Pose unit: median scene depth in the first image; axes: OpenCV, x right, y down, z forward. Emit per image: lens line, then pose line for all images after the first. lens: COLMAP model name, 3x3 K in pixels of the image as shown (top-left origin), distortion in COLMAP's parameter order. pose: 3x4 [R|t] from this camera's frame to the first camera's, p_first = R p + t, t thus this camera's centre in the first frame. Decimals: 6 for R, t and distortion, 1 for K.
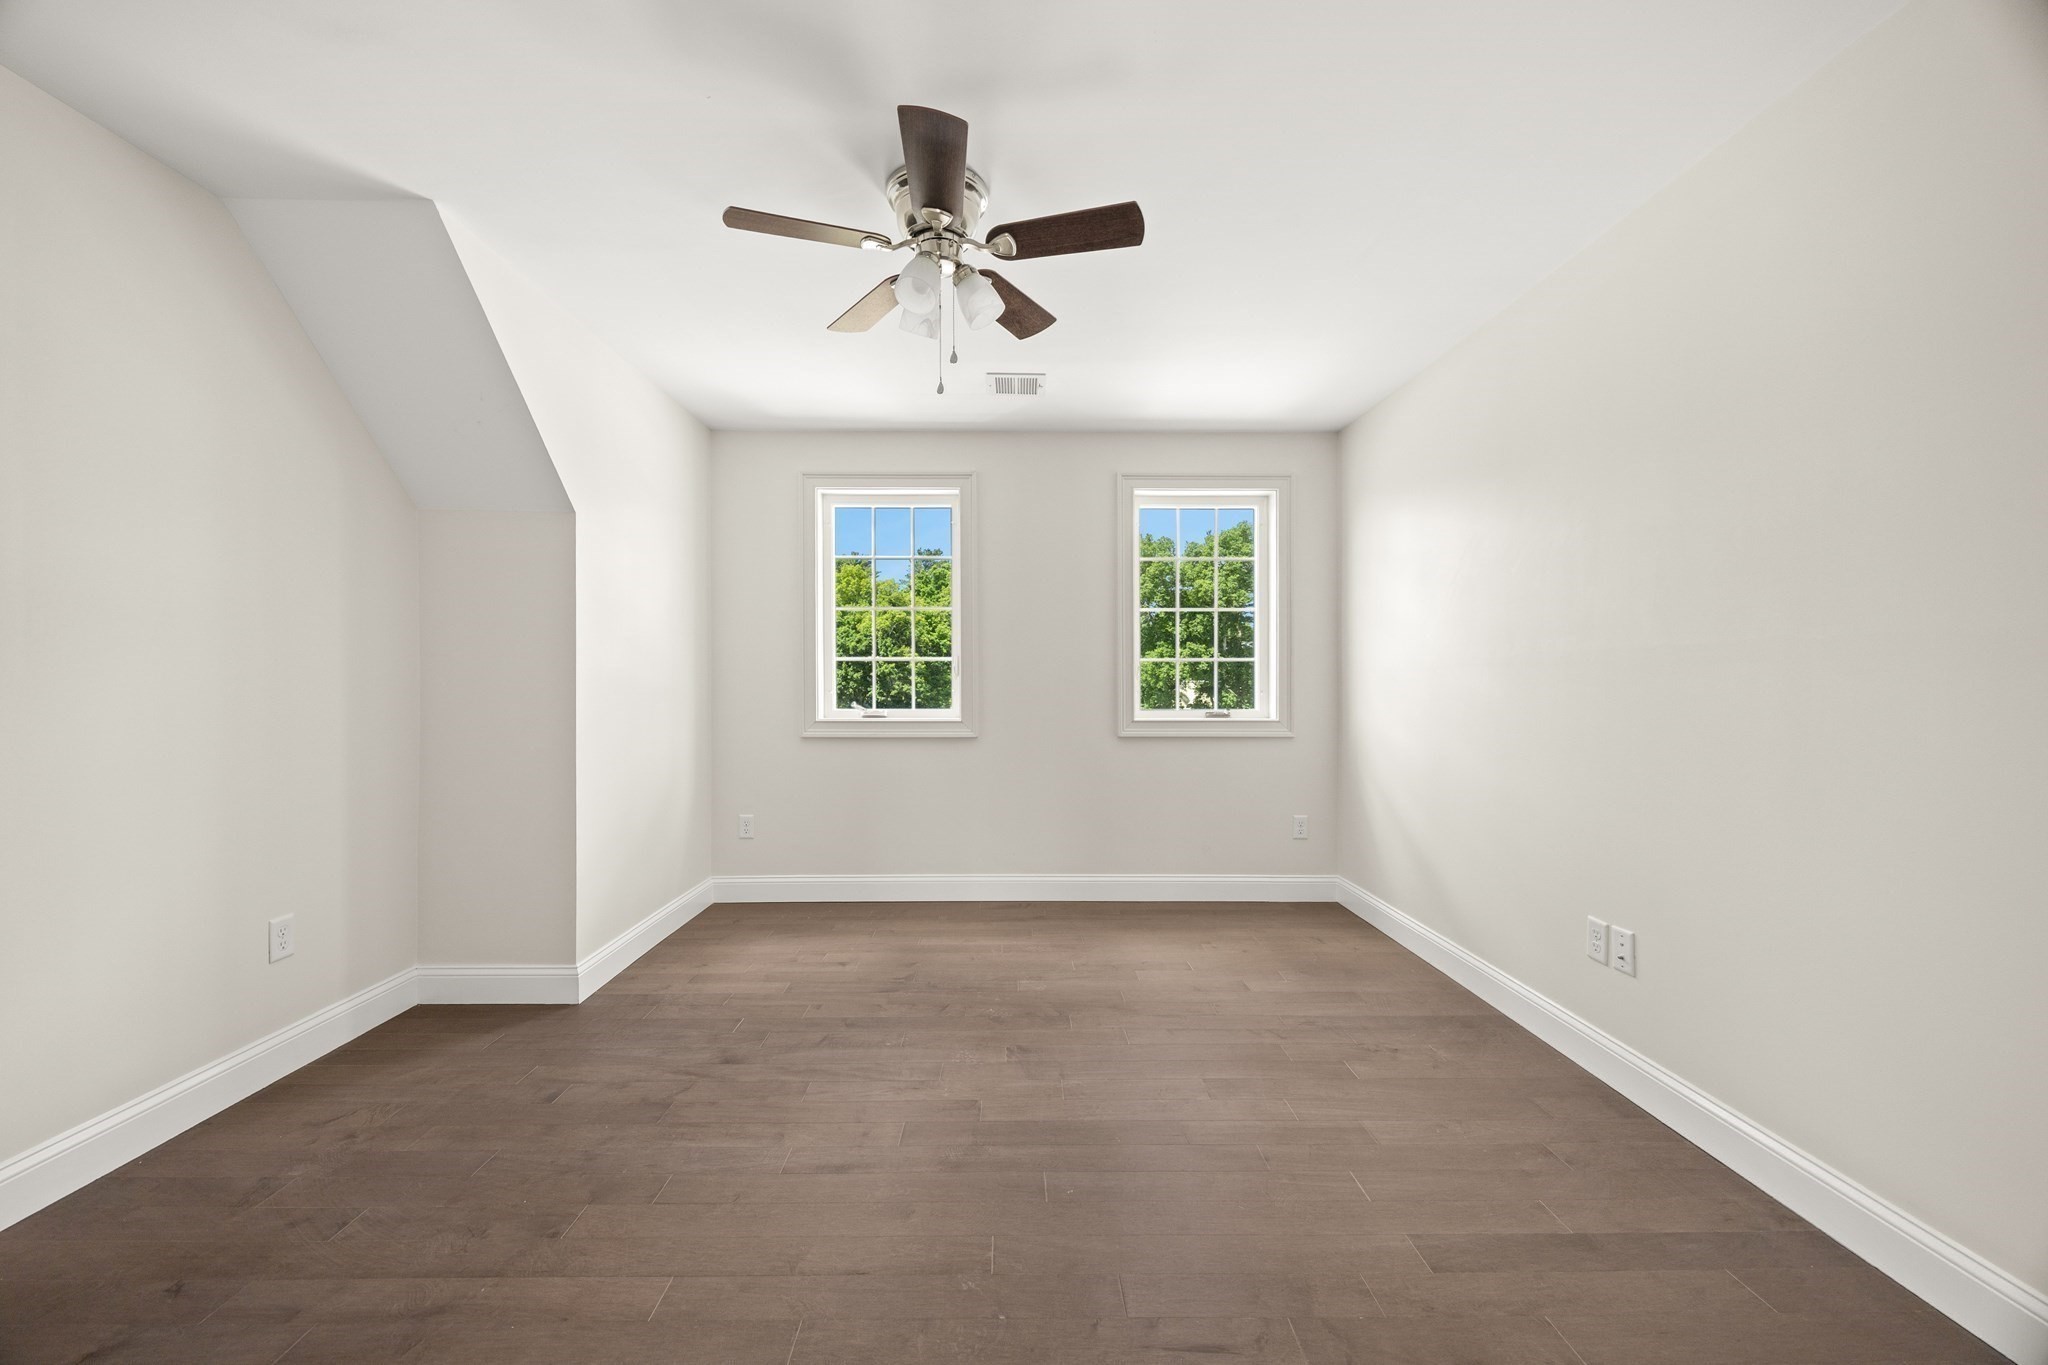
lens RADIAL K [[798.7, 0, 1018.9], [0, 798.7, 687.5], [0, 0, 1]] dist [-0.002799, 0.000041]
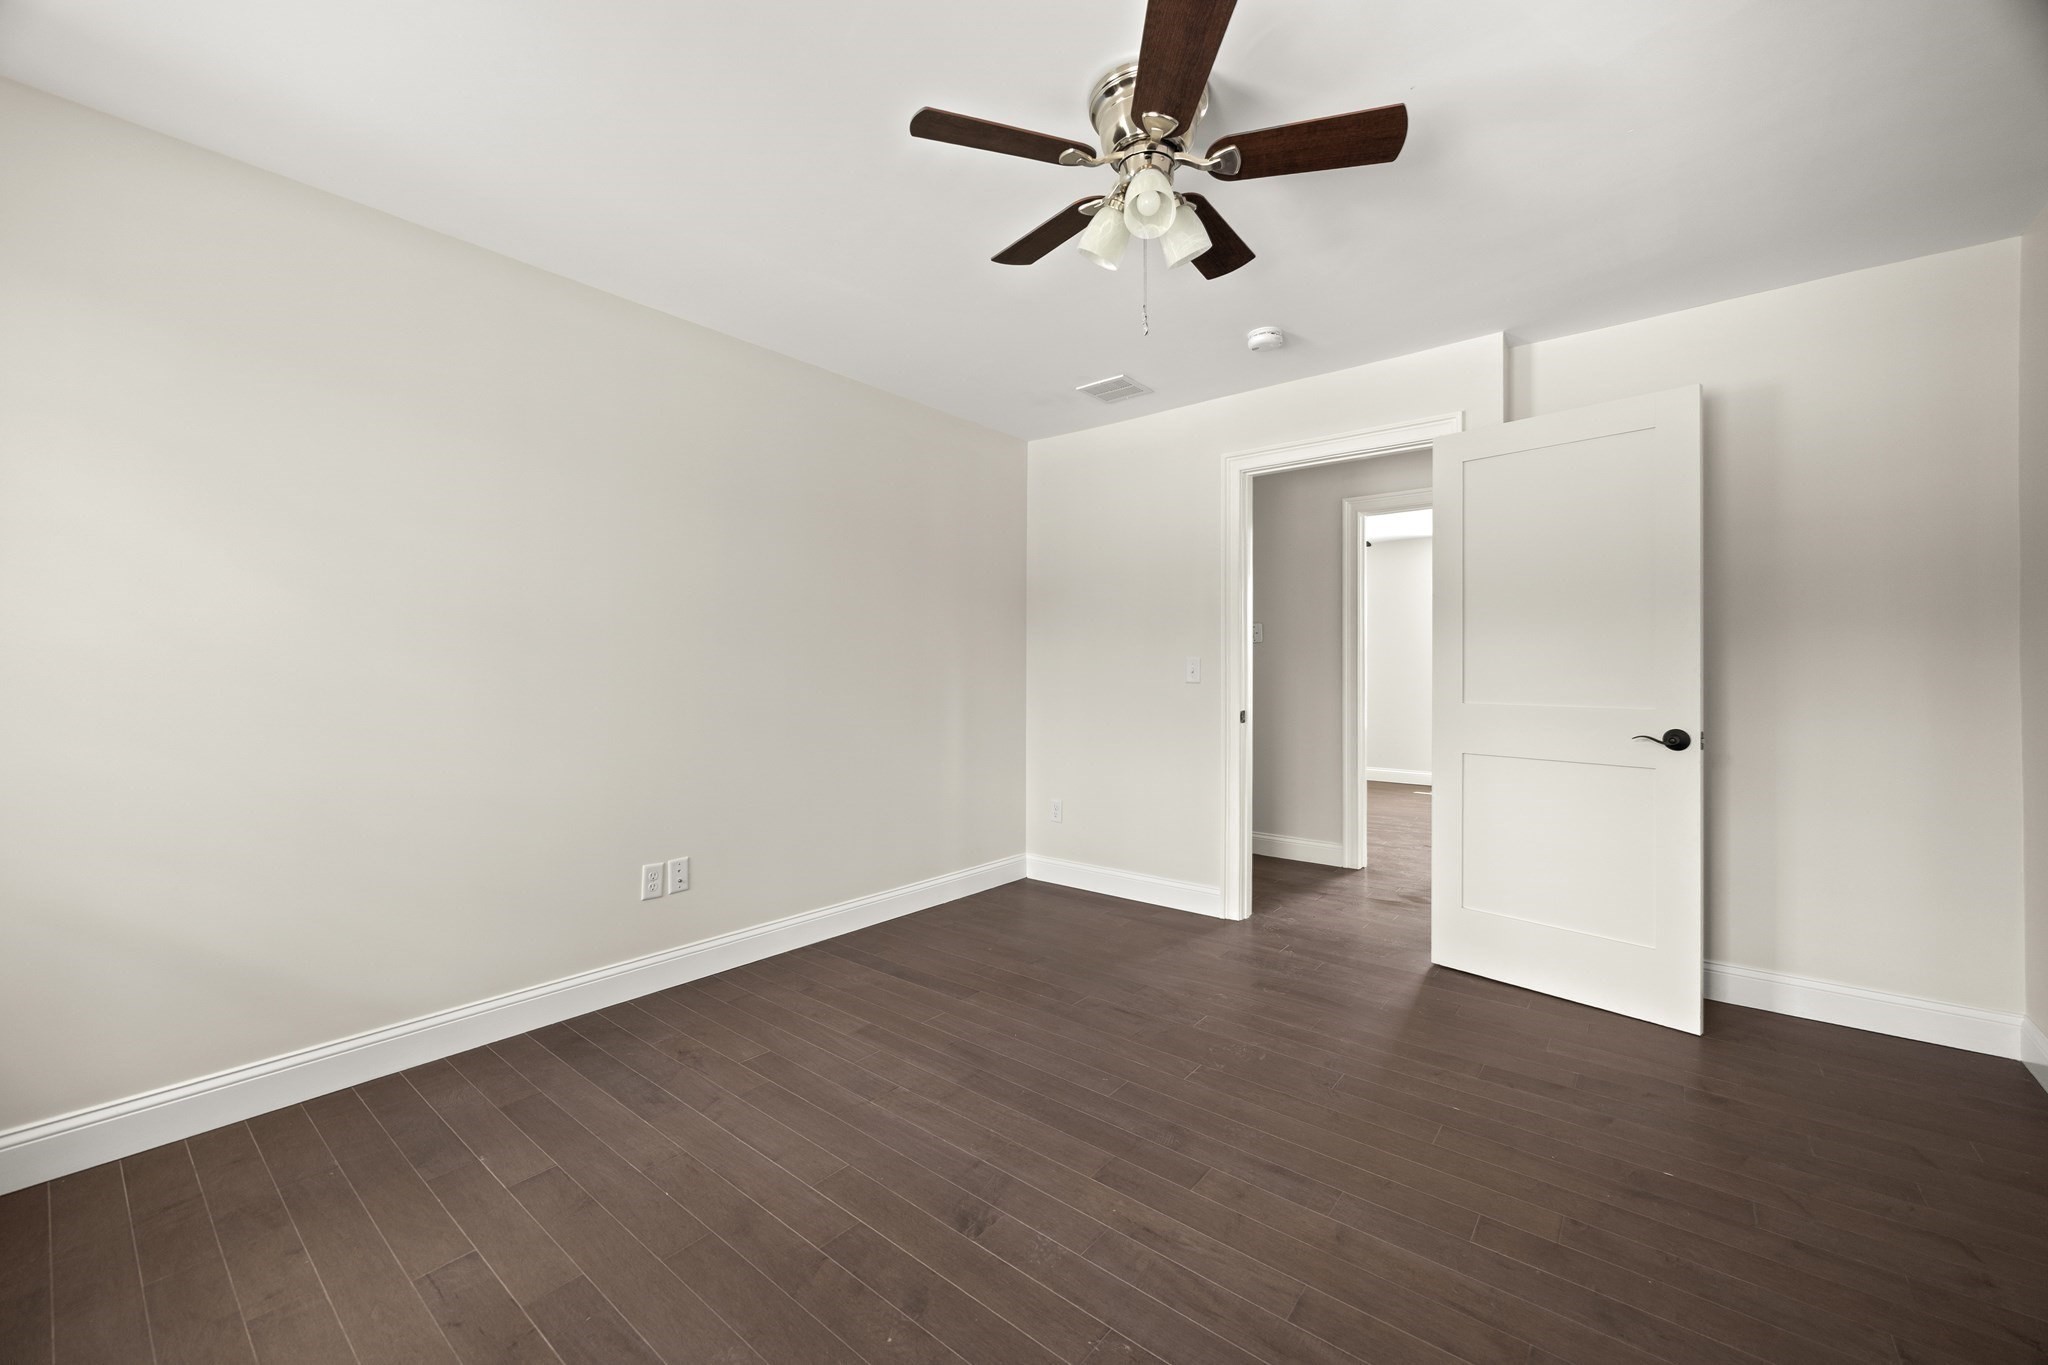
lens RADIAL K [[788.3, 0, 1016.8], [0, 788.3, 682.2], [0, 0, 1]] dist [-0.000797, 0.000131]
pose [[-0.769934, -0.009571, 0.638051, -0.399202], [0.003326, 0.999814, 0.019010, -0.009418], [-0.638114, 0.016759, -0.769759, 1.319464]]
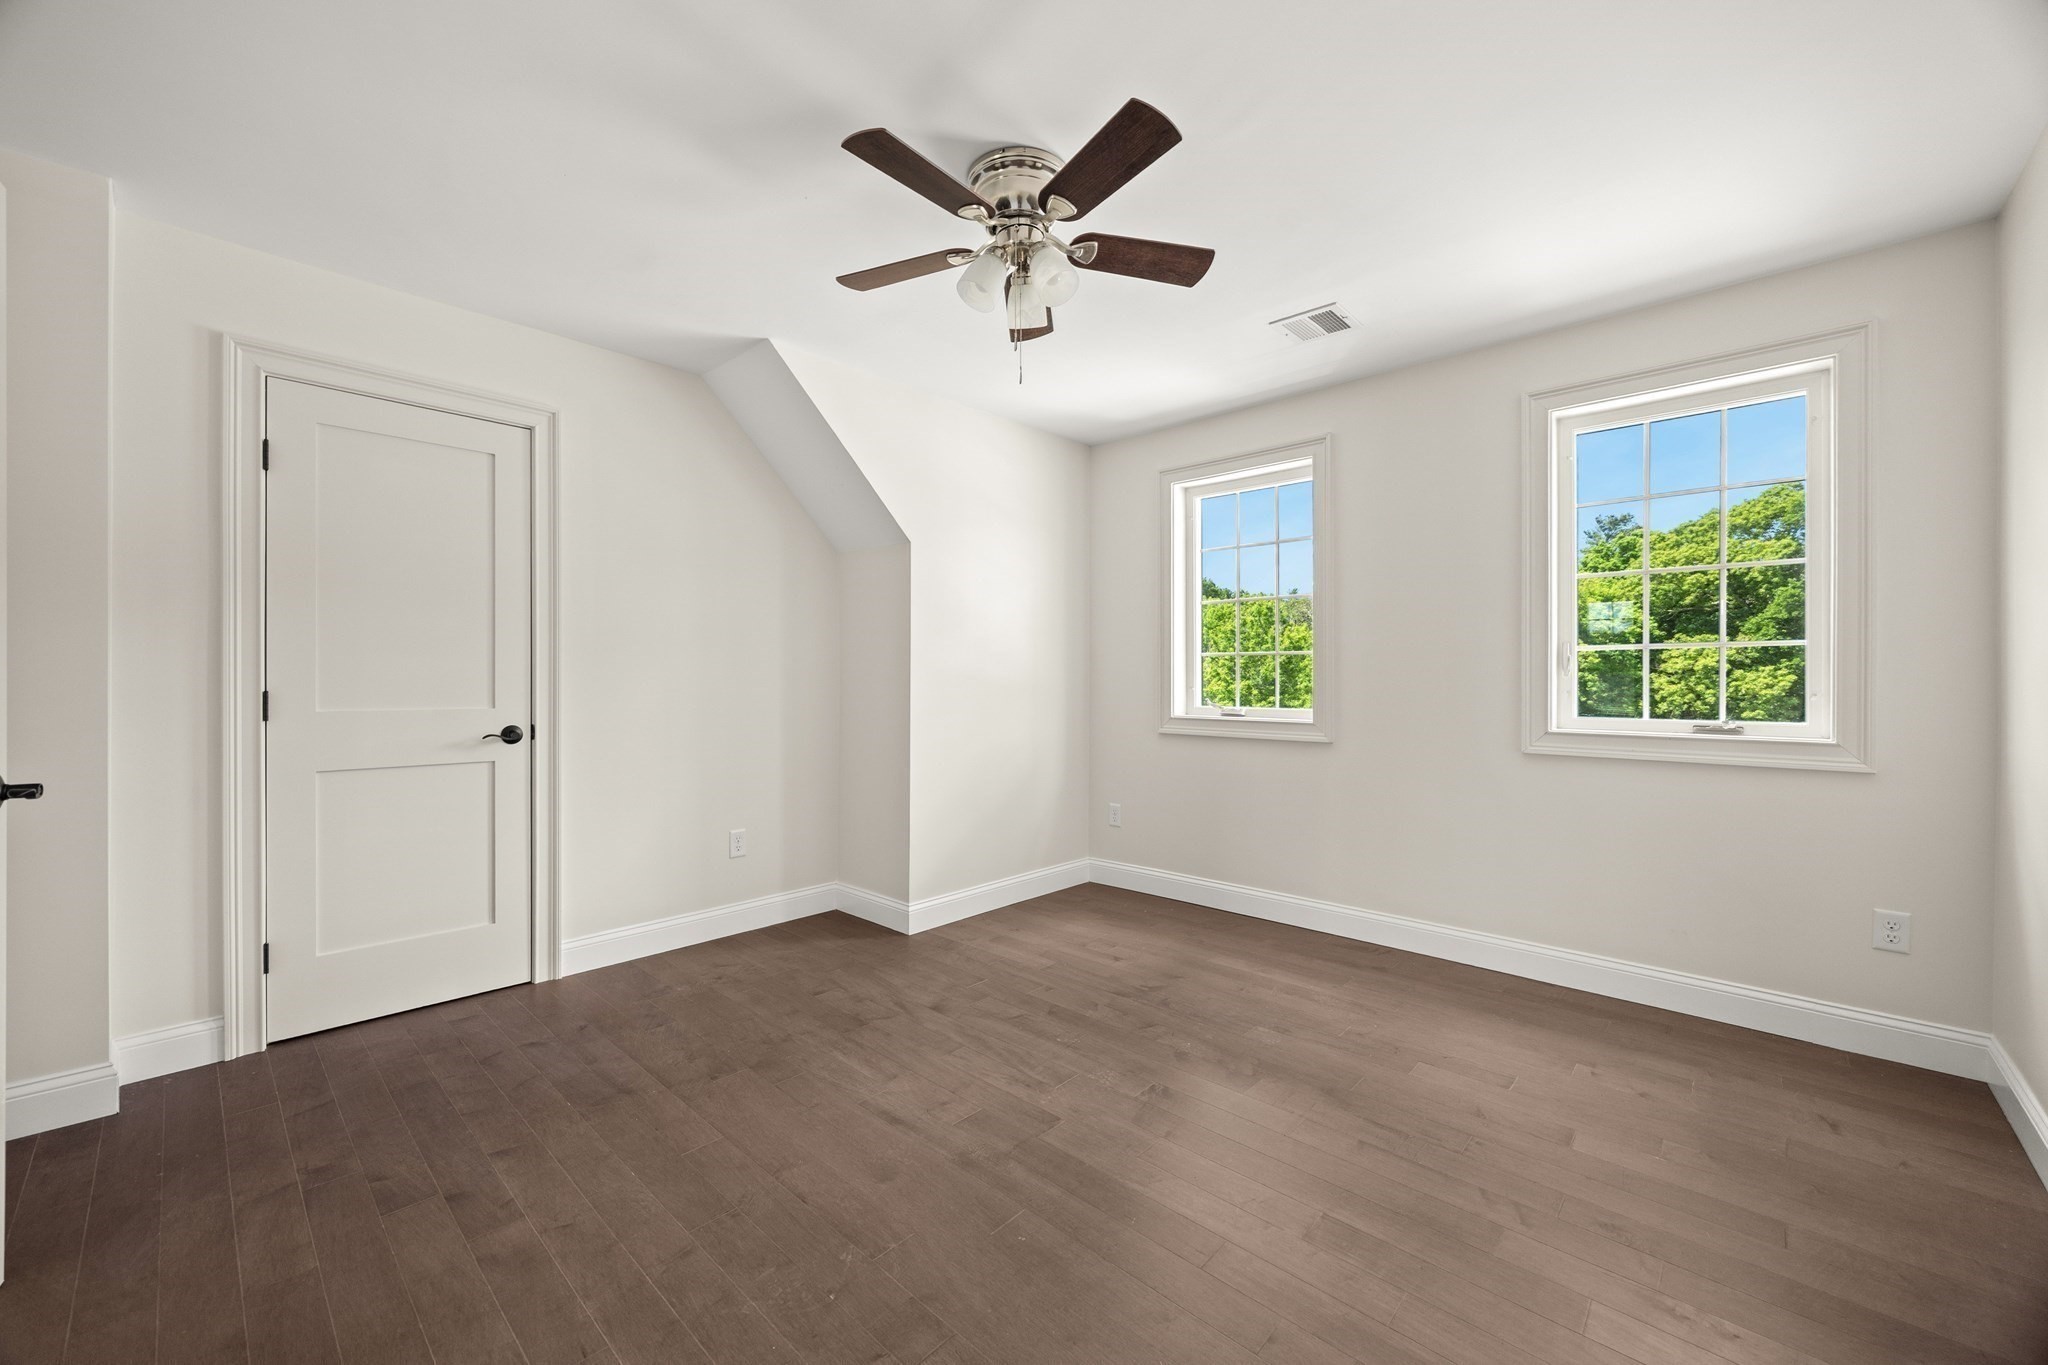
lens RADIAL K [[796.4, 0, 1014.5], [0, 796.4, 684.4], [0, 0, 1]] dist [-0.002520, 0.000033]
pose [[0.716978, 0.005709, -0.697073, 0.445750], [-0.006086, 0.999980, 0.001930, -0.000078], [0.697070, 0.002859, 0.716998, 0.223505]]
